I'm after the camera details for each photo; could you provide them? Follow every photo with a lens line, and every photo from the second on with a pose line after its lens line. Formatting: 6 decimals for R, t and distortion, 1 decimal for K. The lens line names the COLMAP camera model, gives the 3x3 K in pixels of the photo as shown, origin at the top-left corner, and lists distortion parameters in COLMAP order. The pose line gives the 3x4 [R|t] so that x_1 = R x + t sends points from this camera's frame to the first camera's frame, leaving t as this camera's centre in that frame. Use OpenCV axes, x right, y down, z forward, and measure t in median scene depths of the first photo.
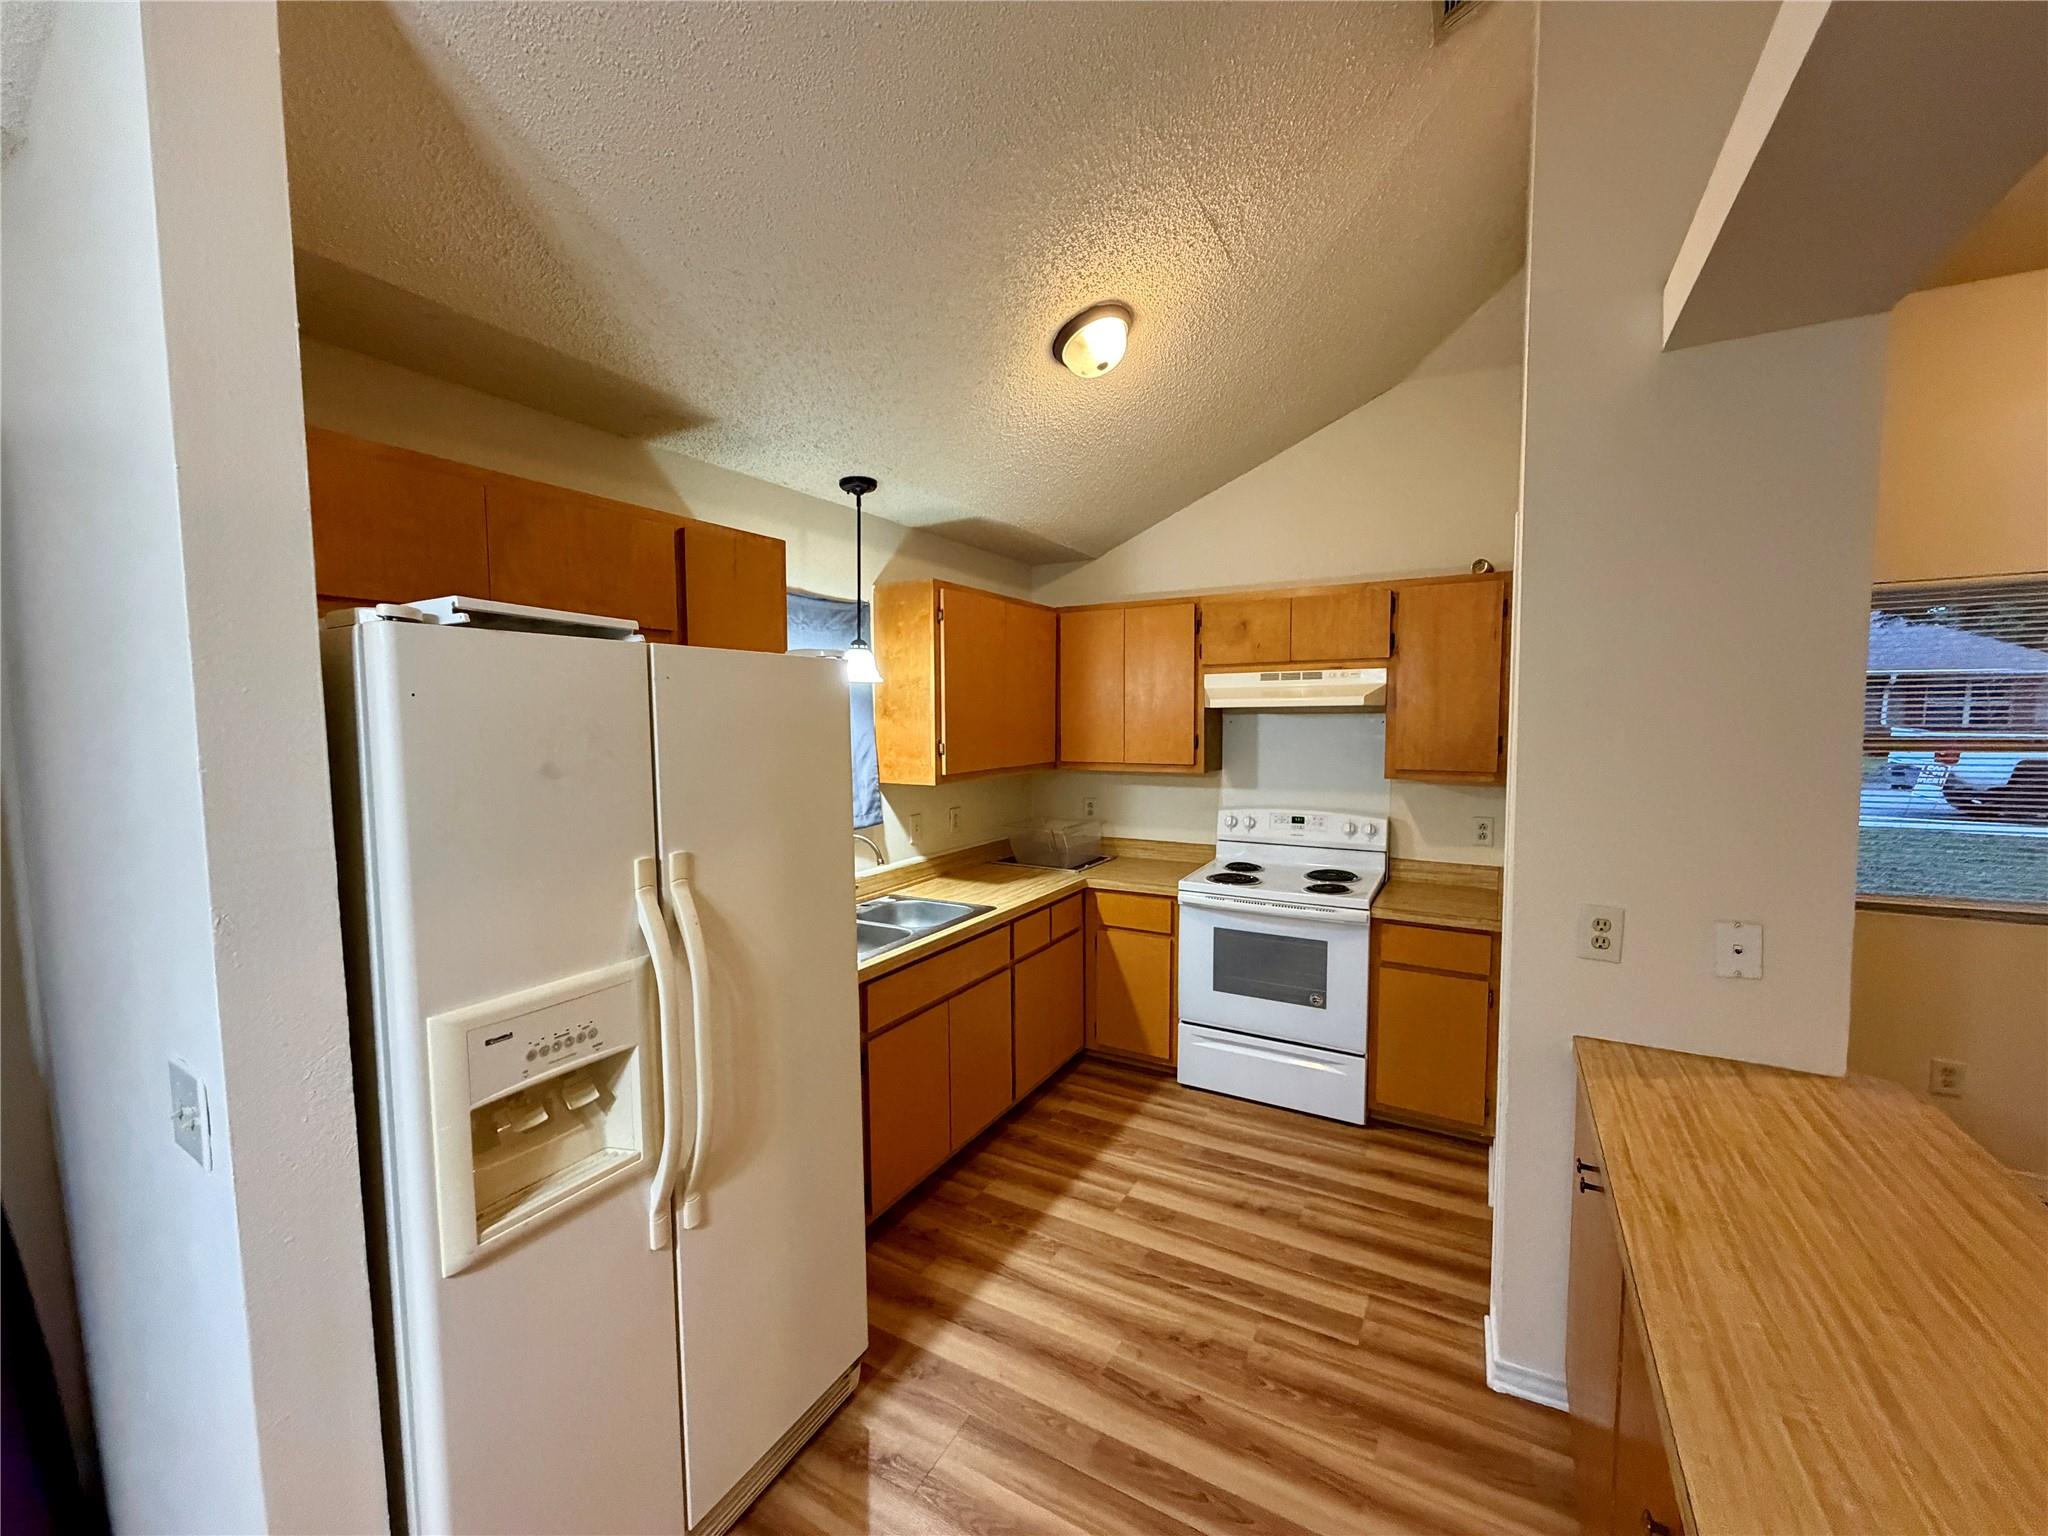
lens RADIAL K [[813.8, 0, 1014.5], [0, 813.8, 769.6], [0, 0, 1]] dist [-0.001222, 0.001141]
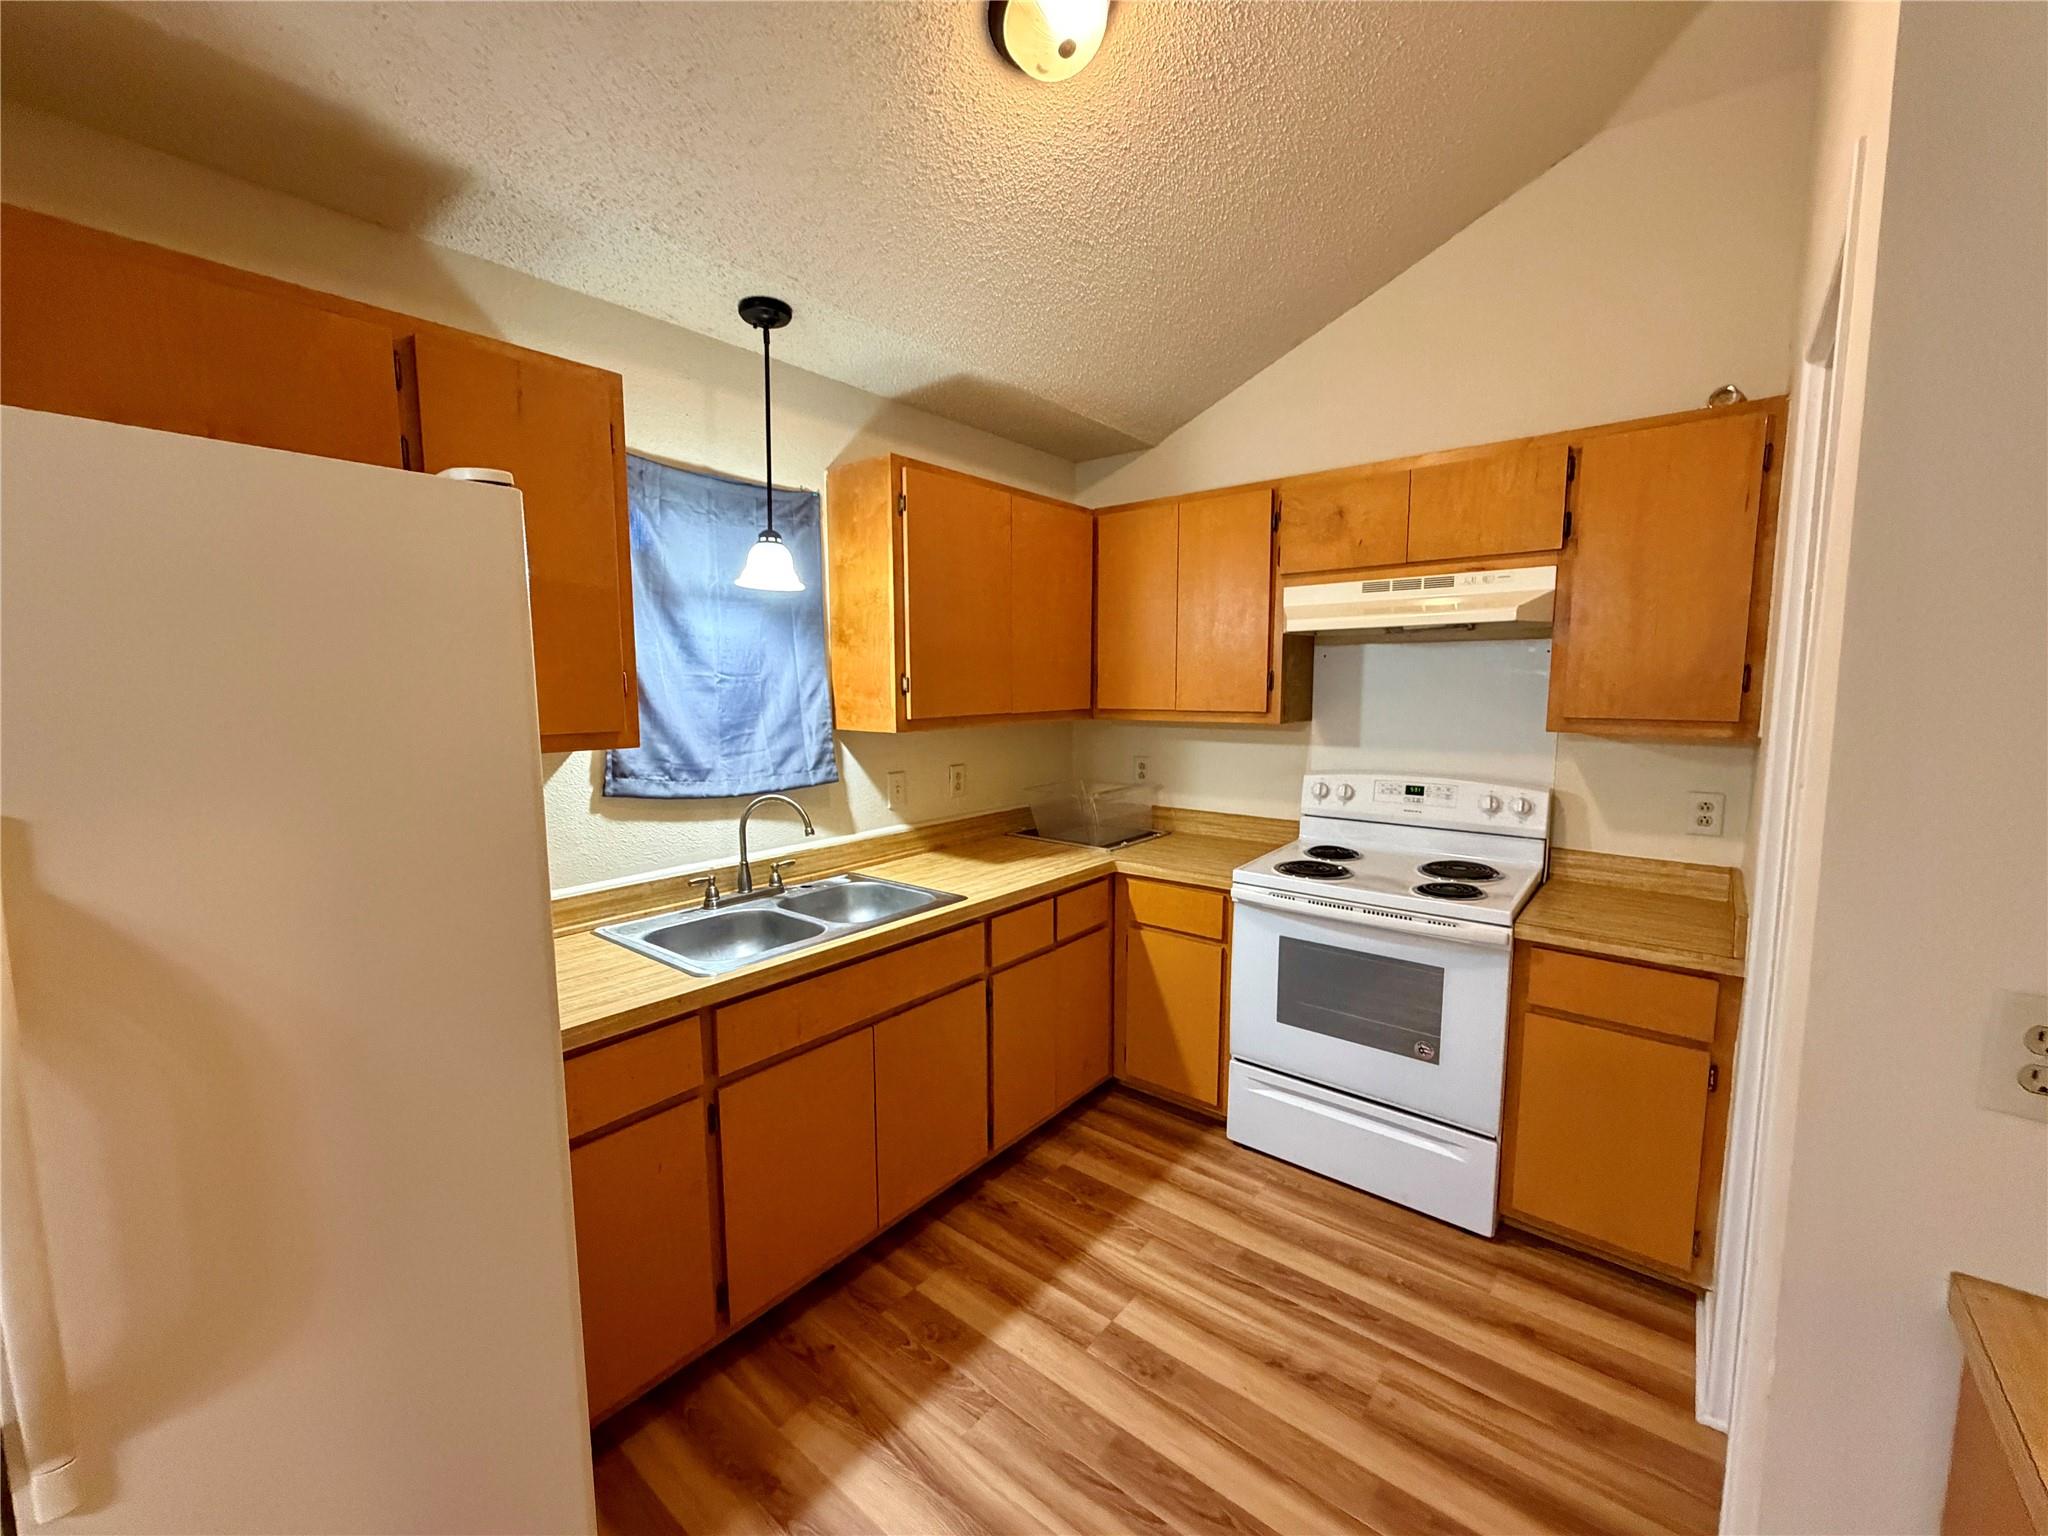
lens RADIAL K [[813.8, 0, 1014.6], [0, 813.8, 767.5], [0, 0, 1]] dist [-0.001222, 0.001141]
pose [[0.986144, 0.019575, -0.164730, 0.136689], [-0.012712, 0.999011, 0.042614, 0.018111], [0.165402, -0.039929, 0.985418, 0.271062]]
